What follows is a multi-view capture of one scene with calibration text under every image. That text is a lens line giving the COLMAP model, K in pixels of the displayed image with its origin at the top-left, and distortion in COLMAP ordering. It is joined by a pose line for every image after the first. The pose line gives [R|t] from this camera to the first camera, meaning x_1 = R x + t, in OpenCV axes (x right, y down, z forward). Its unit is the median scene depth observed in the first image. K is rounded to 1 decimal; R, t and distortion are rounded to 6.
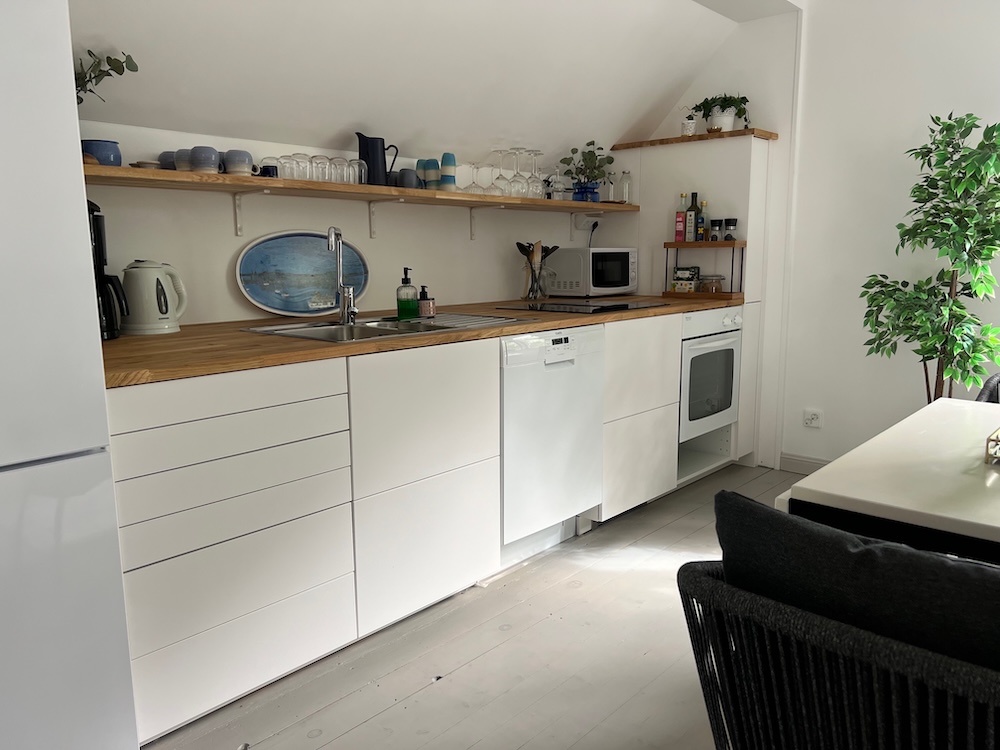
lens RADIAL K [[746.4, 0, 500.0], [0, 746.4, 375.0], [0, 0, 1]] dist [0.023593, -0.007390]
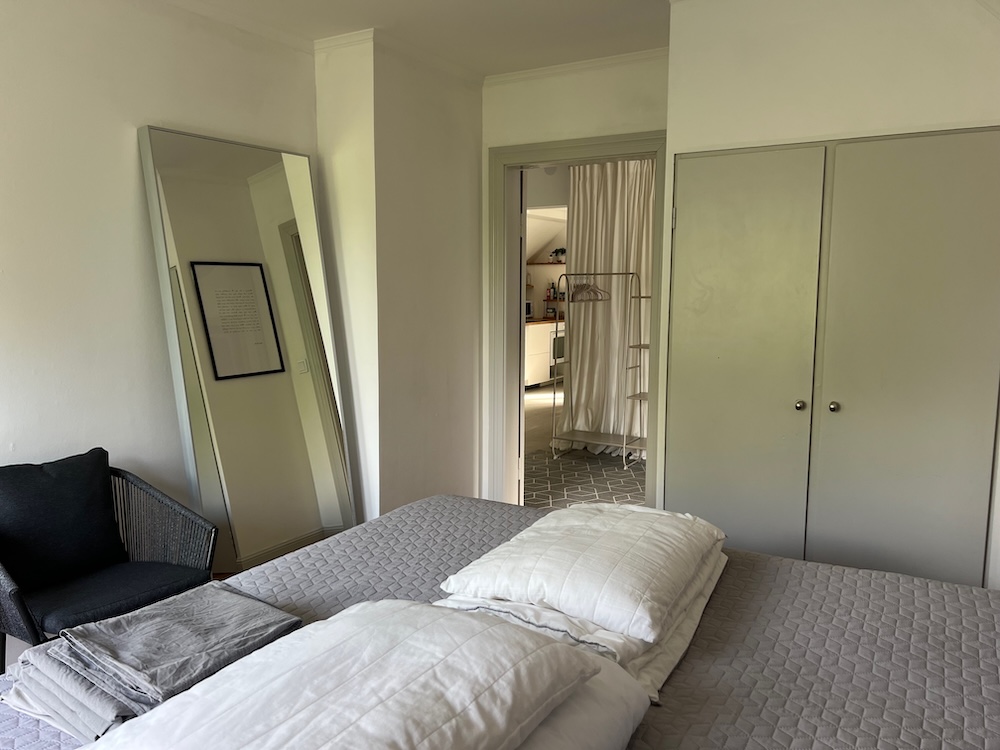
lens RADIAL K [[746.4, 0, 500.0], [0, 746.4, 375.0], [0, 0, 1]] dist [0.023593, -0.007390]
pose [[0.979736, -0.008398, 0.200116, -0.512745], [0.015768, 0.999254, -0.035265, 0.207874], [-0.199670, 0.037706, 0.979137, -1.739446]]
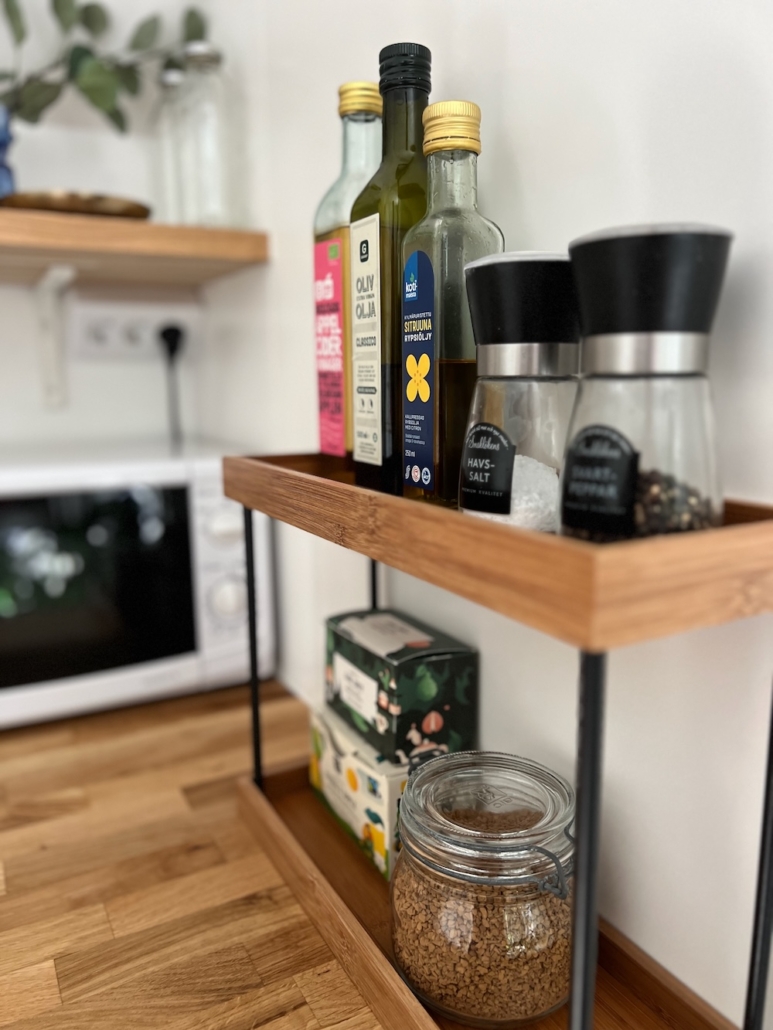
lens RADIAL K [[768.8, 0, 386.5], [0, 768.8, 515.0], [0, 0, 1]] dist [0.023593, -0.007390]
pose [[0.949579, 0.062152, -0.307304, 0.299068], [-0.055770, 0.998007, 0.029514, -0.175091], [0.308526, -0.010887, 0.951153, 0.885240]]
